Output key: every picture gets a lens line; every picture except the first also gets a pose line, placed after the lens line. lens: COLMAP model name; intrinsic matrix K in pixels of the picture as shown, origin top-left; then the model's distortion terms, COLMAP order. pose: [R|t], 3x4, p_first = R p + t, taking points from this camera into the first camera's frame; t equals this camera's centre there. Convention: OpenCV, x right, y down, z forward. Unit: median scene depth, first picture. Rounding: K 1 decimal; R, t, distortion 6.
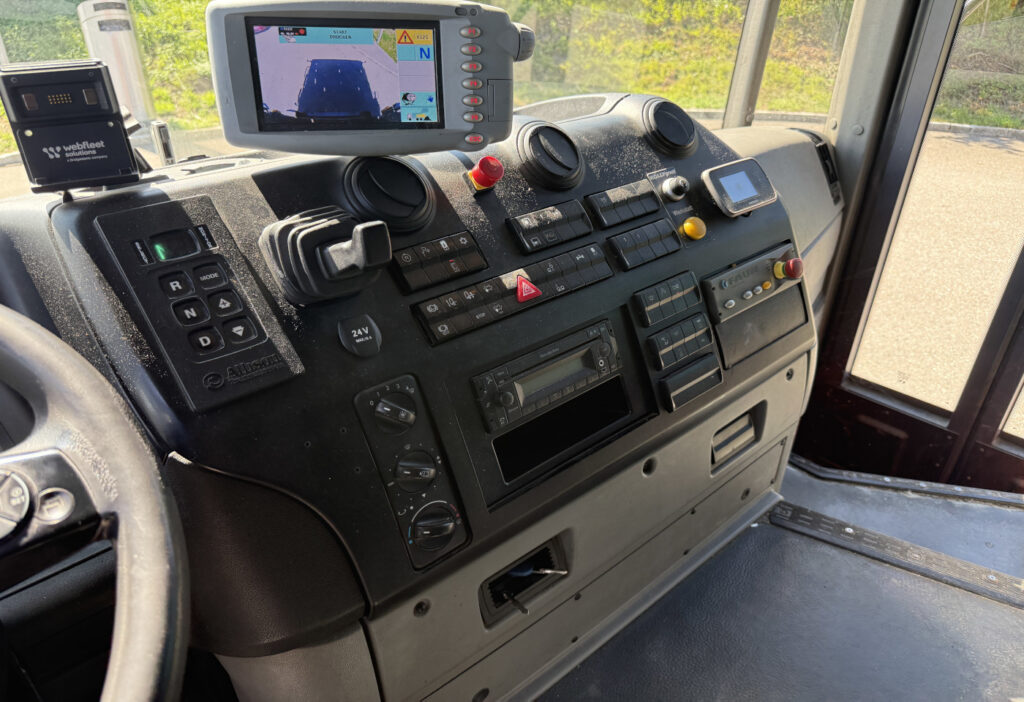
lens RADIAL K [[684.0, 0, 560.7], [0, 684.0, 411.9], [0, 0, 1]] dist [0.072390, -0.090569]
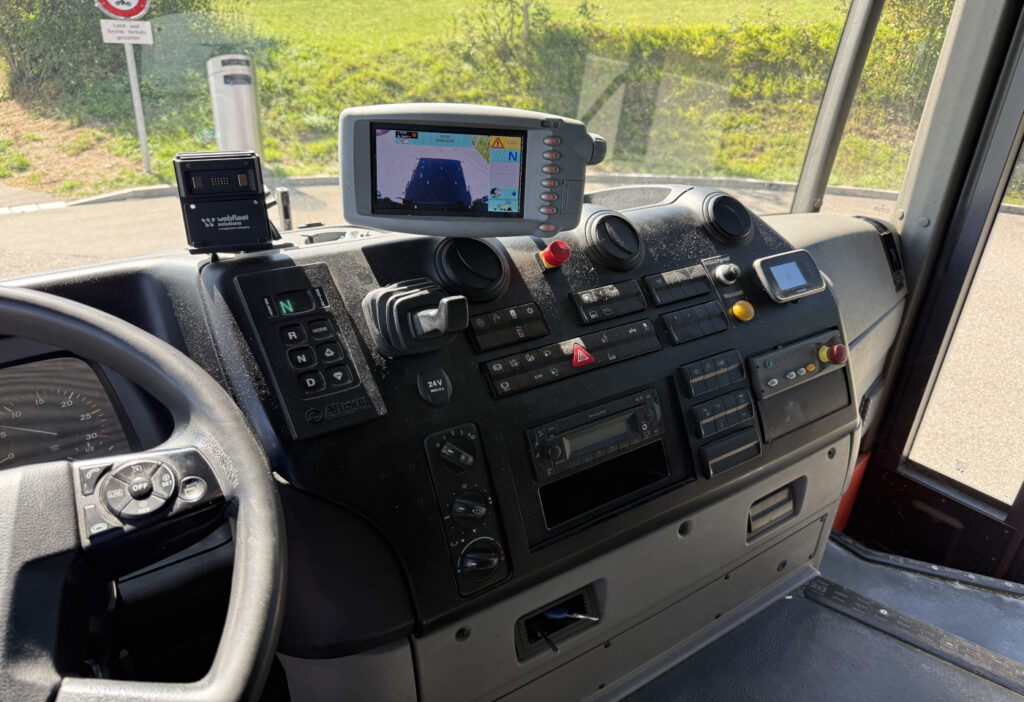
lens RADIAL K [[718.6, 0, 556.1], [0, 718.6, 410.2], [0, 0, 1]] dist [0.042774, -0.058170]
pose [[0.991554, 0.081540, -0.100855, 0.029705], [-0.089503, 0.992996, -0.077123, 0.003292], [0.093860, 0.085498, 0.991907, -0.142703]]
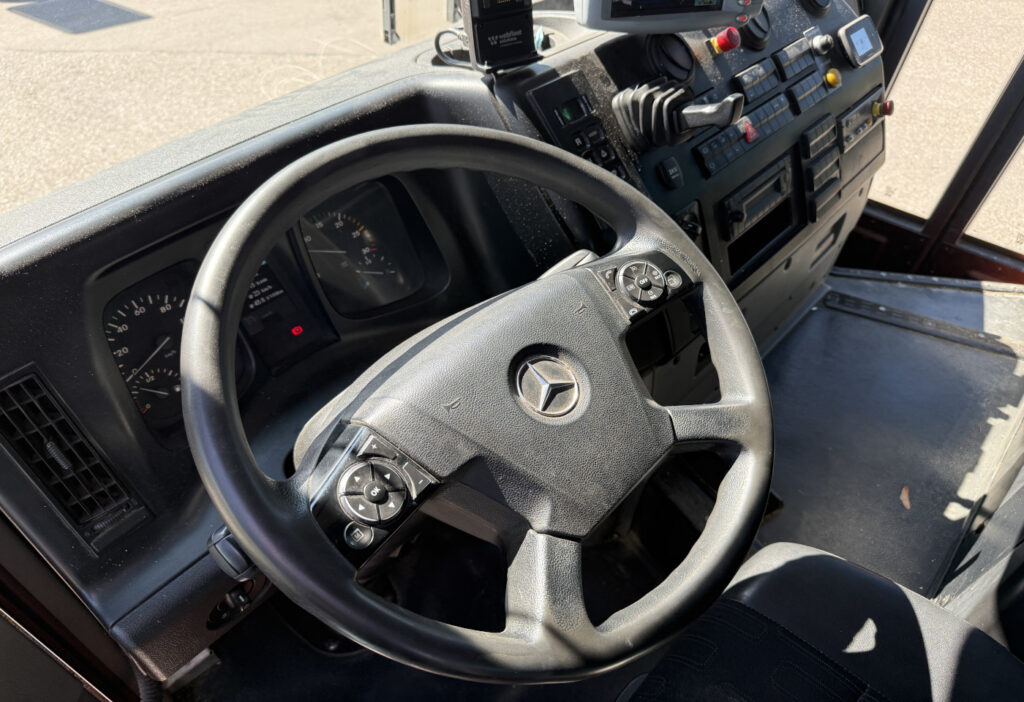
lens RADIAL K [[692.5, 0, 452.3], [0, 692.5, 427.3], [0, 0, 1]] dist [-0.000729, -0.003330]
pose [[0.995565, -0.052124, 0.078322, -0.670595], [0.029211, 0.962609, 0.269316, 0.000354], [-0.089432, -0.265833, 0.959862, -0.383099]]
